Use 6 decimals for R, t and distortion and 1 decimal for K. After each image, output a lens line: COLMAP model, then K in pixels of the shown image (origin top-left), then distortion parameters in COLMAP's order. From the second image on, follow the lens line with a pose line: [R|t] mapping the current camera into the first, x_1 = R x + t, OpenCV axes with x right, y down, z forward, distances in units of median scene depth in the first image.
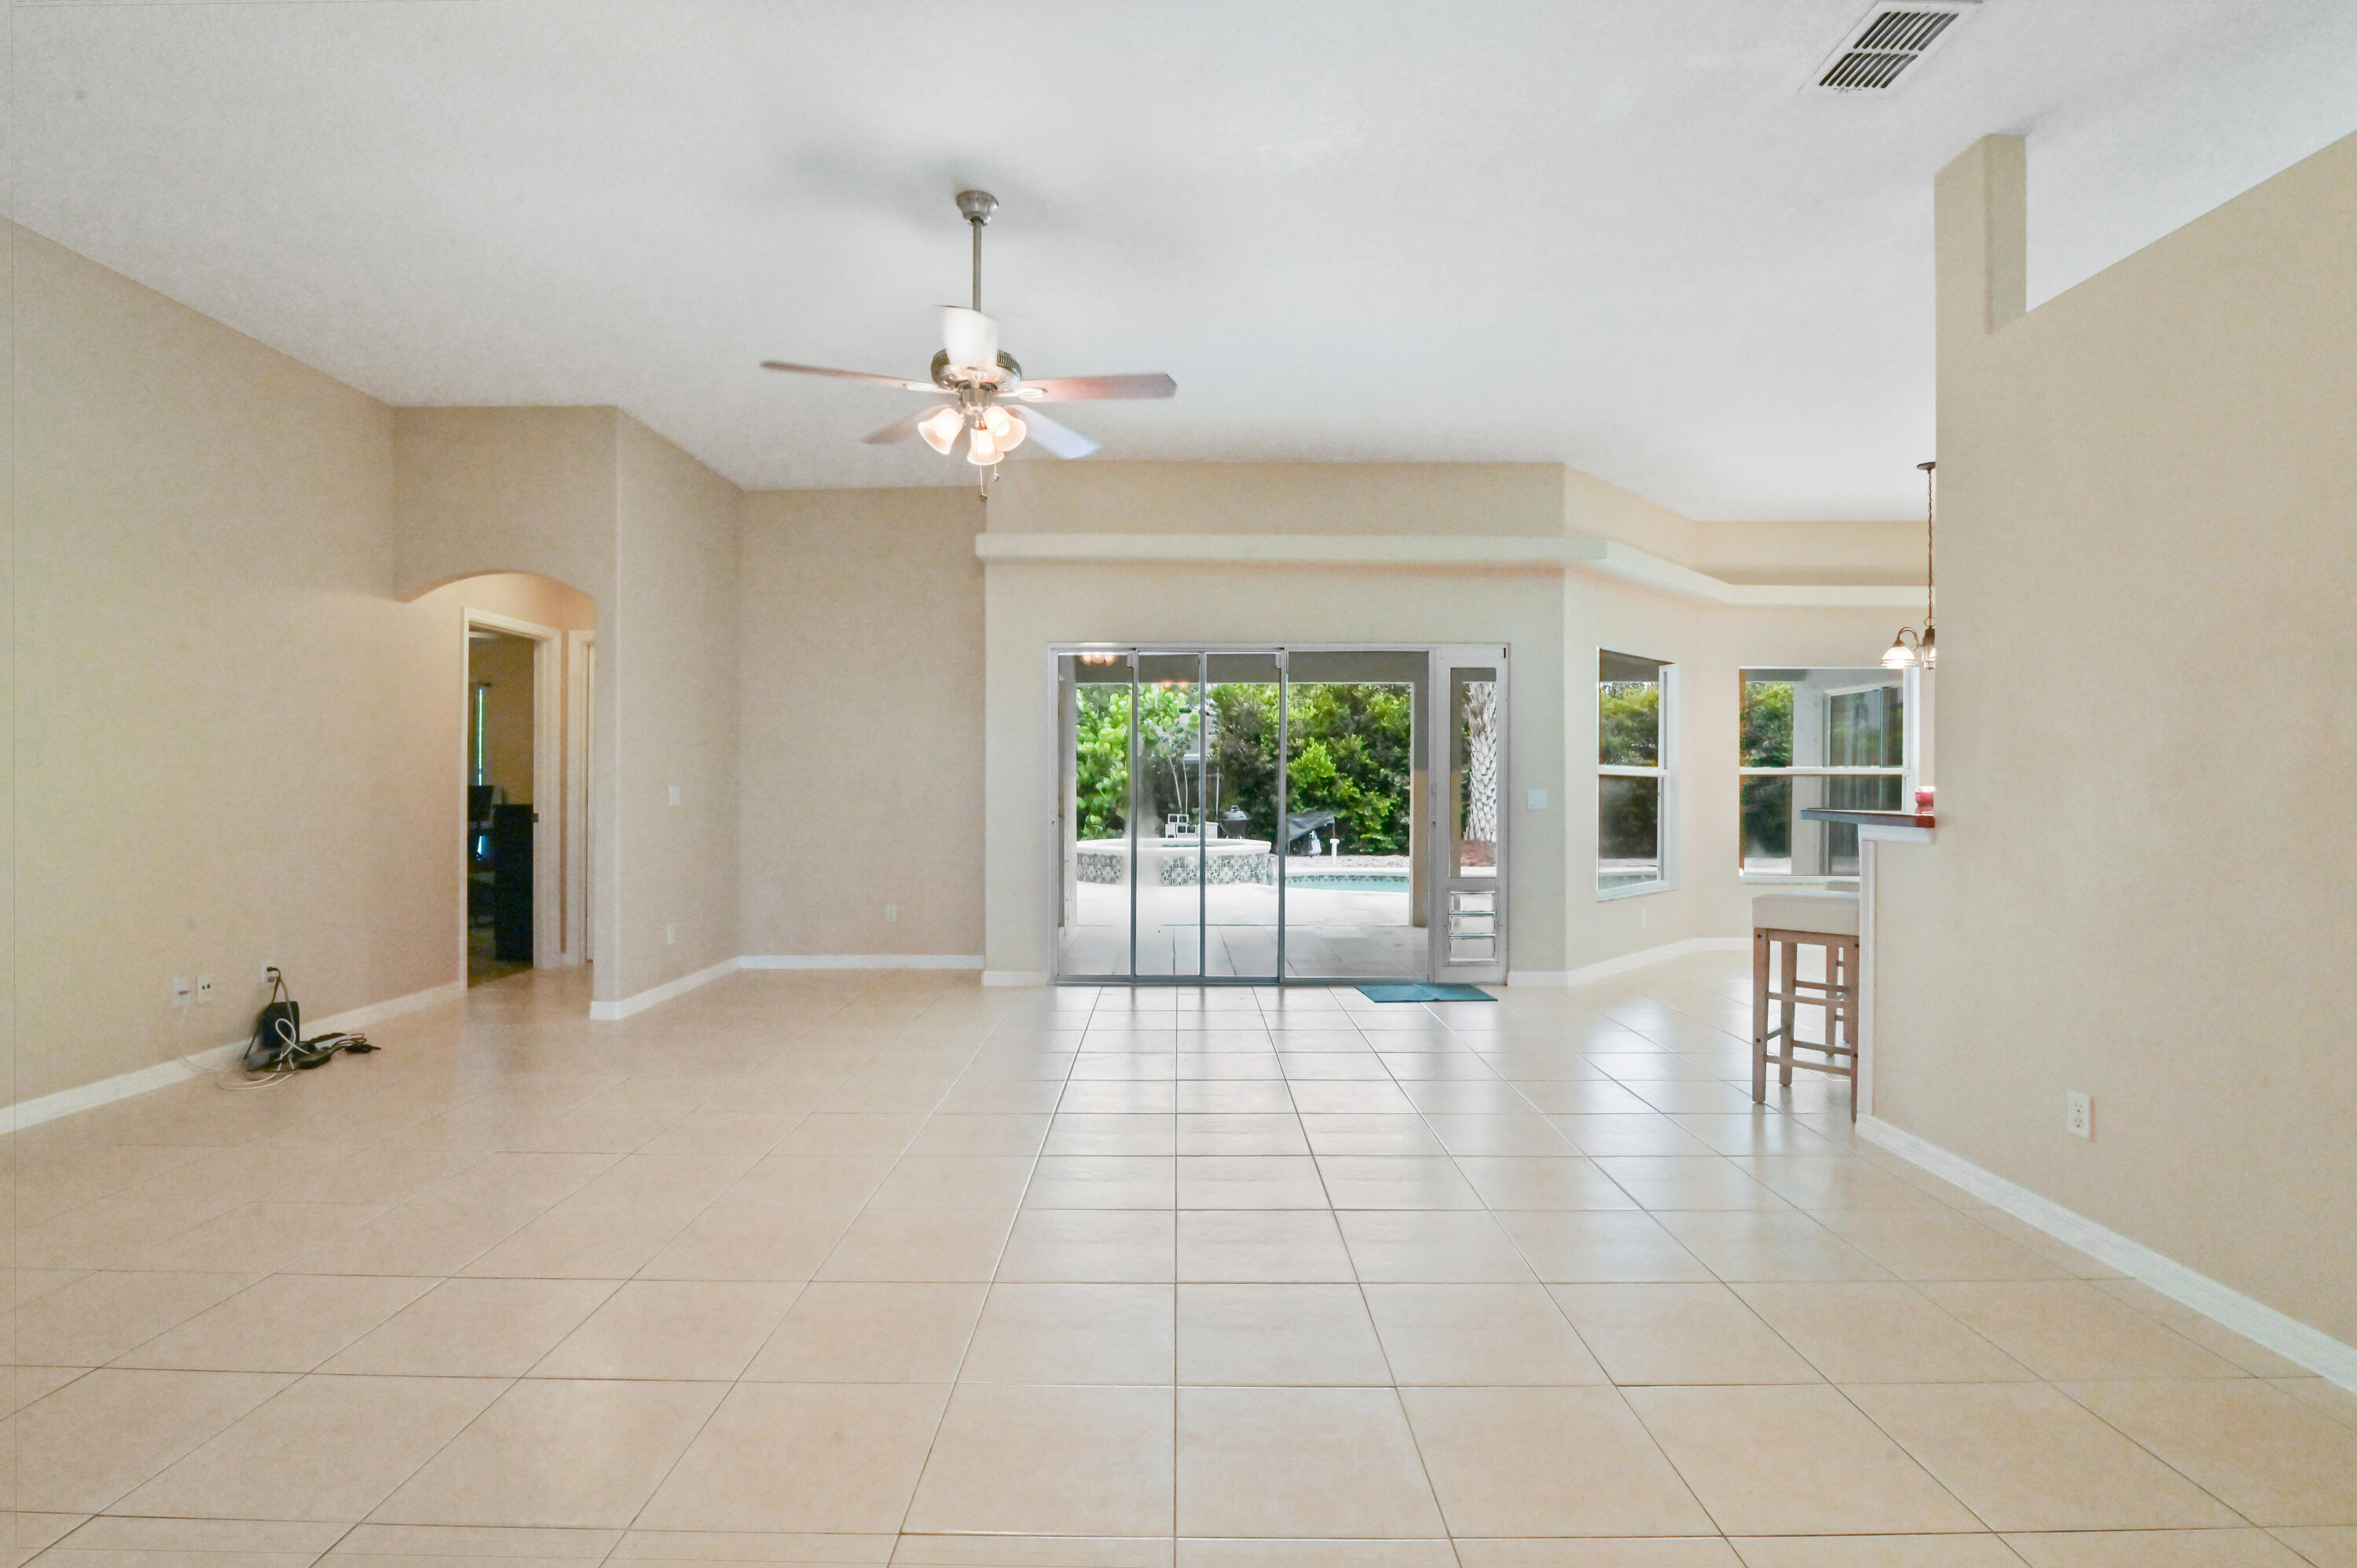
lens RADIAL K [[1074.2, 0, 1178.5], [0, 1074.2, 784.0], [0, 0, 1]] dist [0.019808, -0.000397]
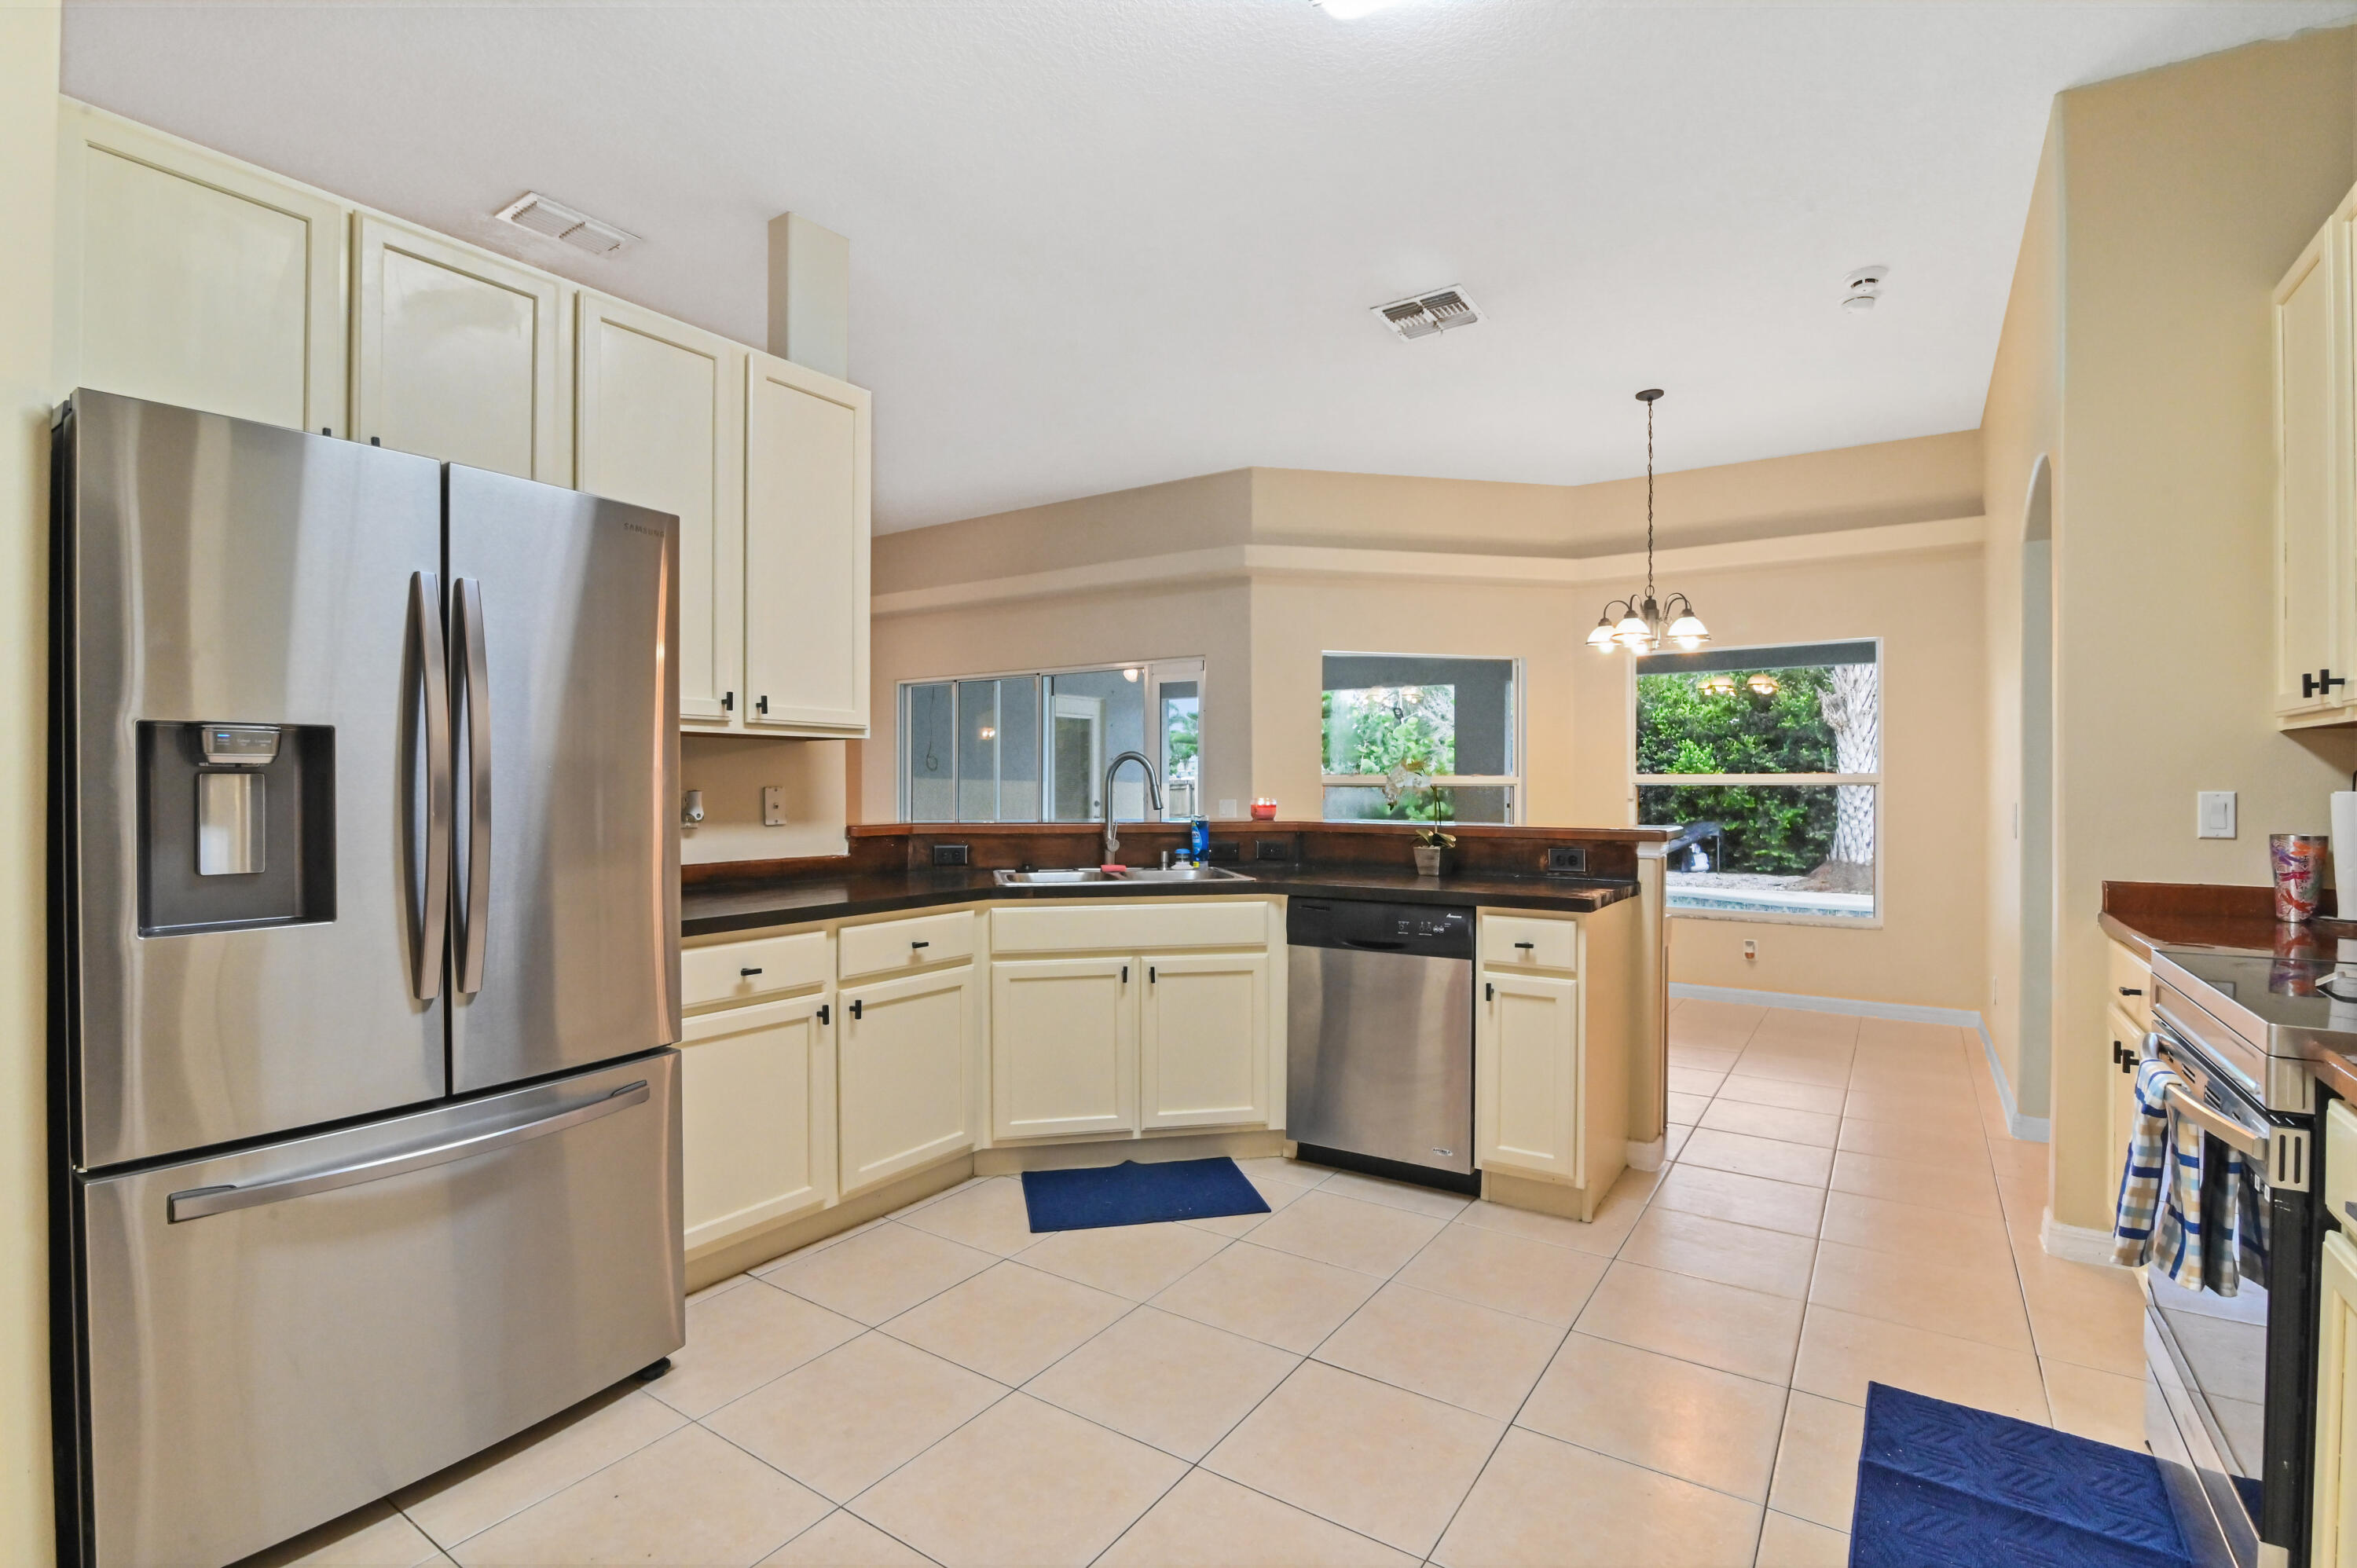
lens RADIAL K [[1035.8, 0, 1178.5], [0, 1035.8, 784.0], [0, 0, 1]] dist [-0.024933, -0.000054]
pose [[0.816916, -0.003007, -0.576749, 0.267913], [0.000048, 0.999987, -0.005145, -0.001675], [0.576757, 0.004175, 0.816905, 0.060000]]
